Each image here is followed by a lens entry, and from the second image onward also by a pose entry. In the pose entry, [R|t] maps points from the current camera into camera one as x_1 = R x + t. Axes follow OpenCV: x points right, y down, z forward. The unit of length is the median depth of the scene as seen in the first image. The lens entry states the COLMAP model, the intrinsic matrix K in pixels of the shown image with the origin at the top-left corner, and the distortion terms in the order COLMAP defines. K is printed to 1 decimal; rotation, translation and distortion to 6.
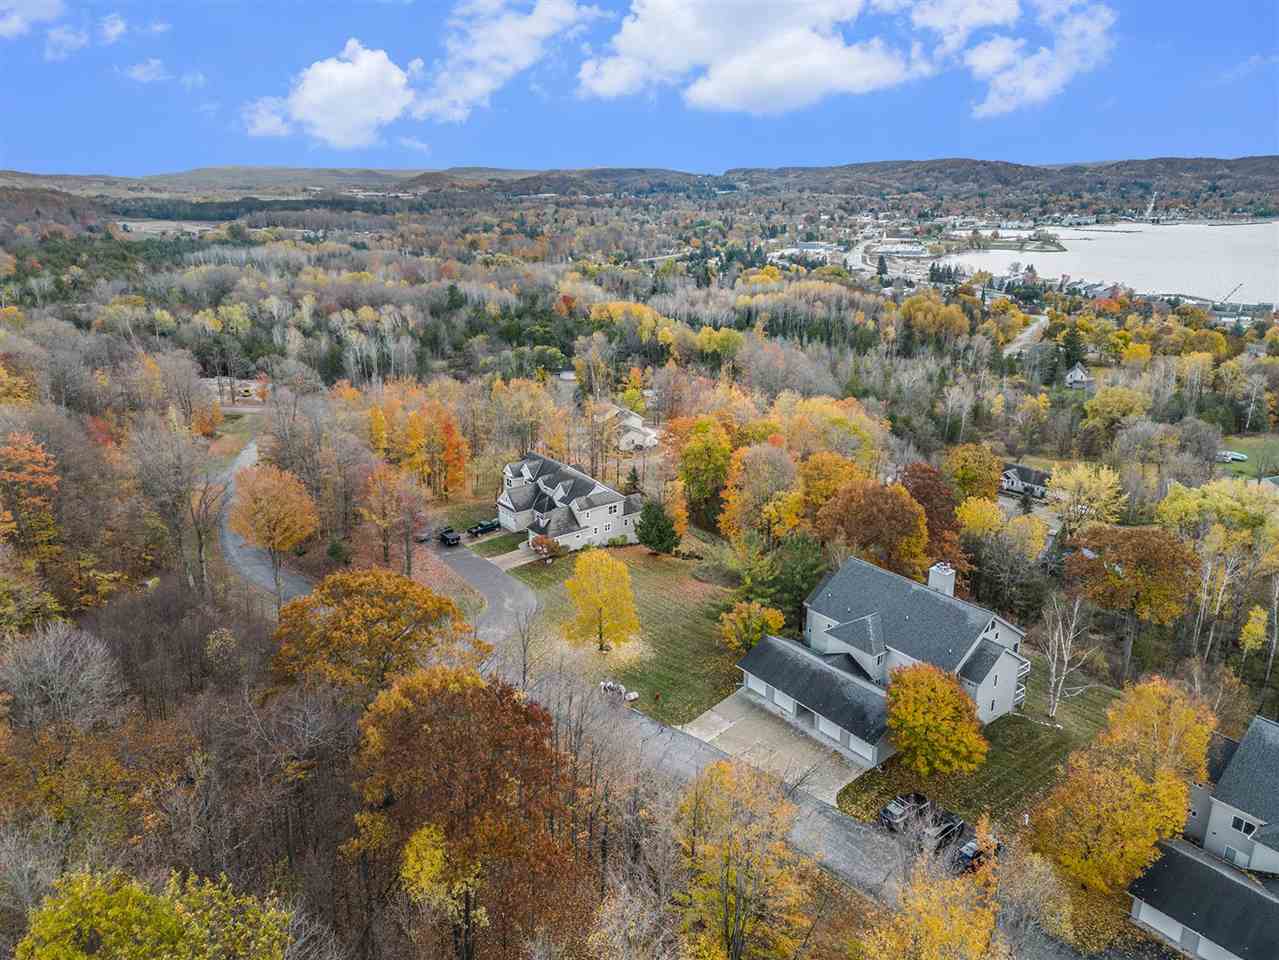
lens RADIAL K [[883.2, 0, 631.6], [0, 883.2, 476.2], [0, 0, 1]] dist [0.071899, -0.068391]
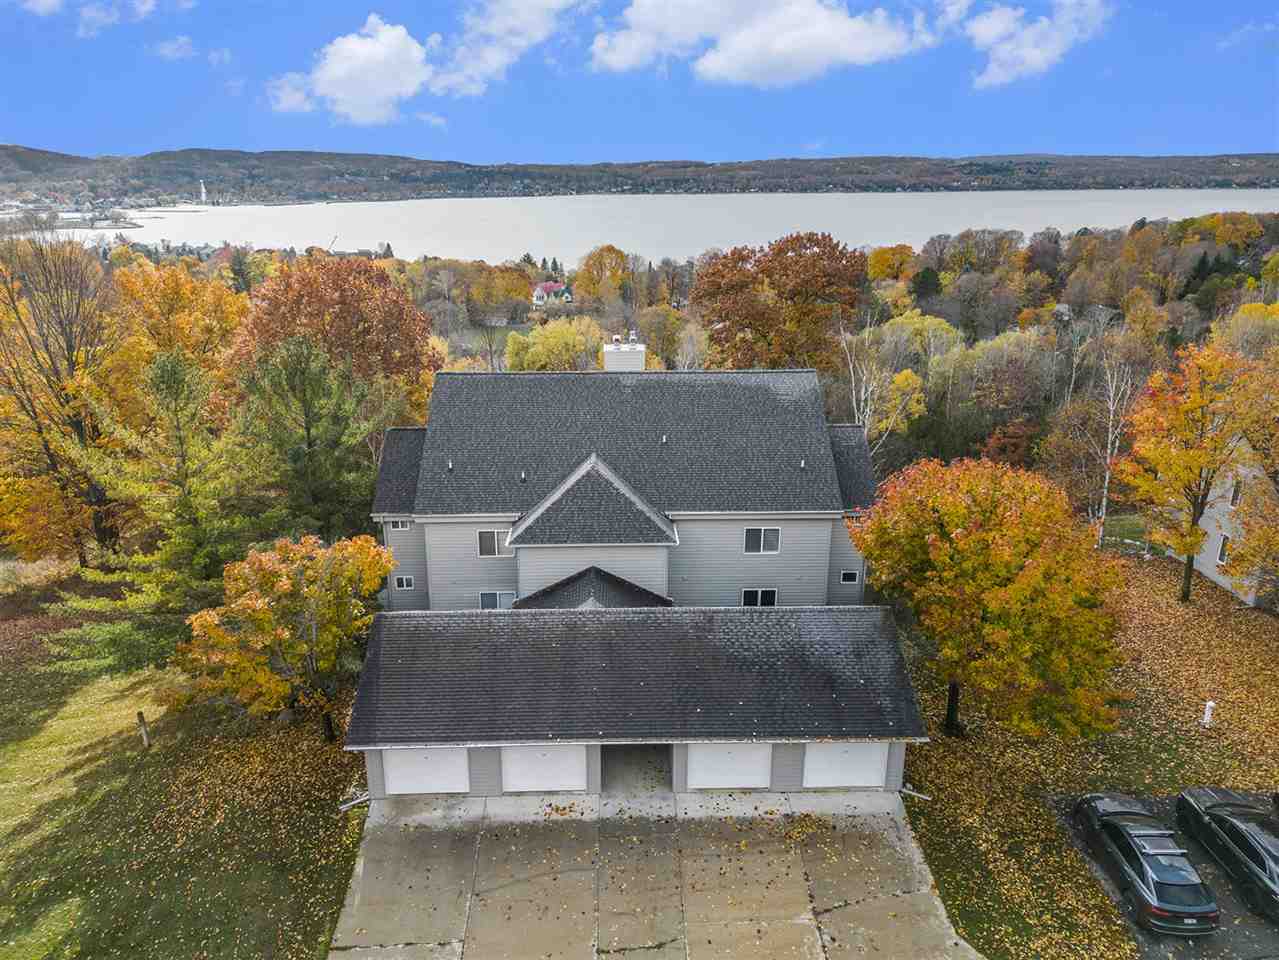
lens RADIAL K [[892.6, 0, 623.7], [0, 892.6, 463.3], [0, 0, 1]] dist [0.073144, -0.070176]
pose [[0.592548, -0.242865, 0.768052, -0.003414], [0.254354, 0.961098, 0.107676, 0.012931], [-0.764324, 0.131554, 0.631271, 0.081487]]
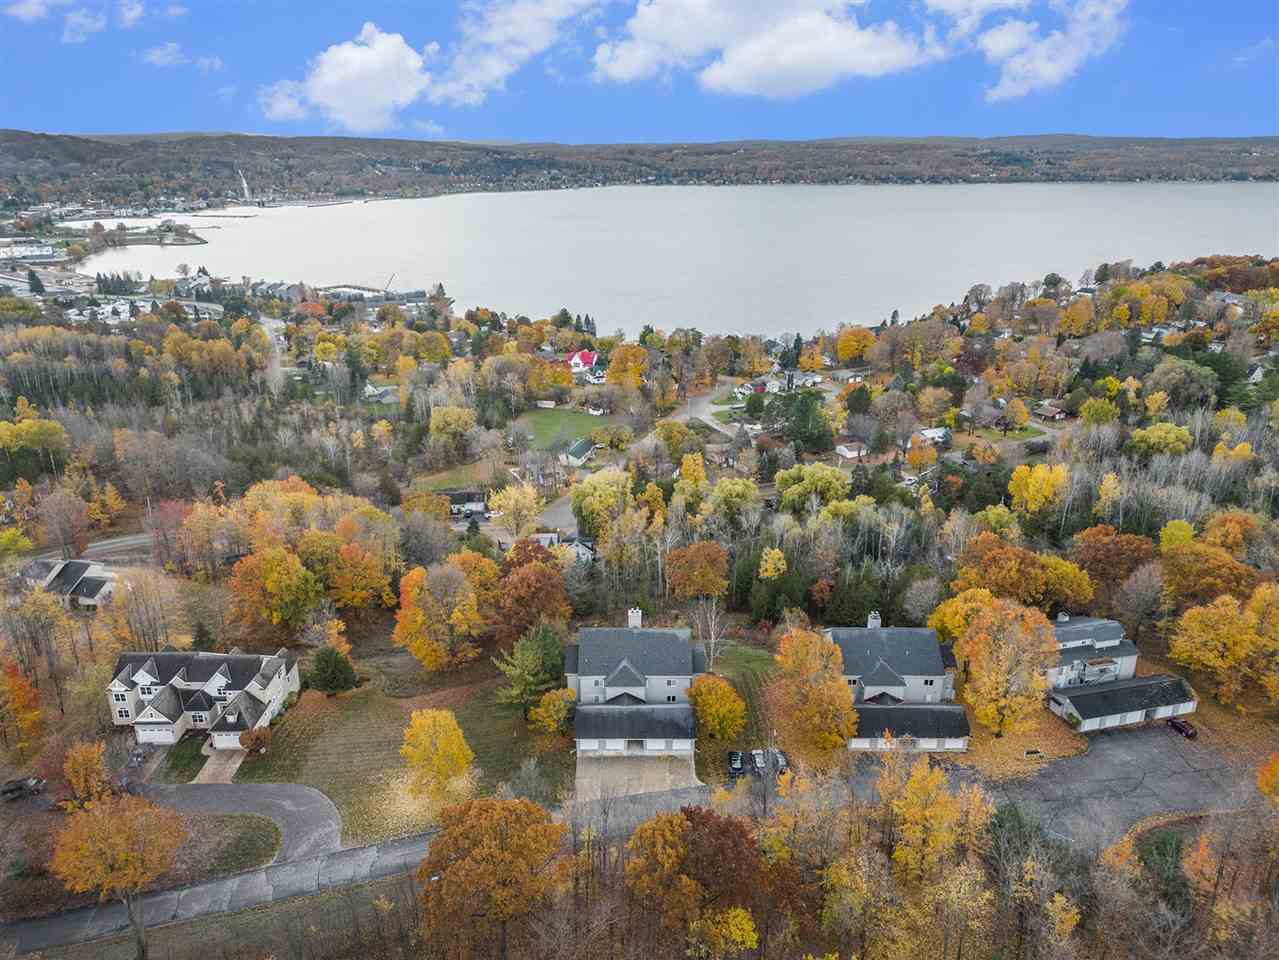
lens RADIAL K [[885.2, 0, 632.3], [0, 885.2, 483.8], [0, 0, 1]] dist [0.072645, -0.062760]
pose [[0.606469, -0.277133, 0.745247, -0.081566], [0.248170, 0.956443, 0.153713, -0.038620], [-0.755386, 0.091725, 0.648829, 0.001281]]
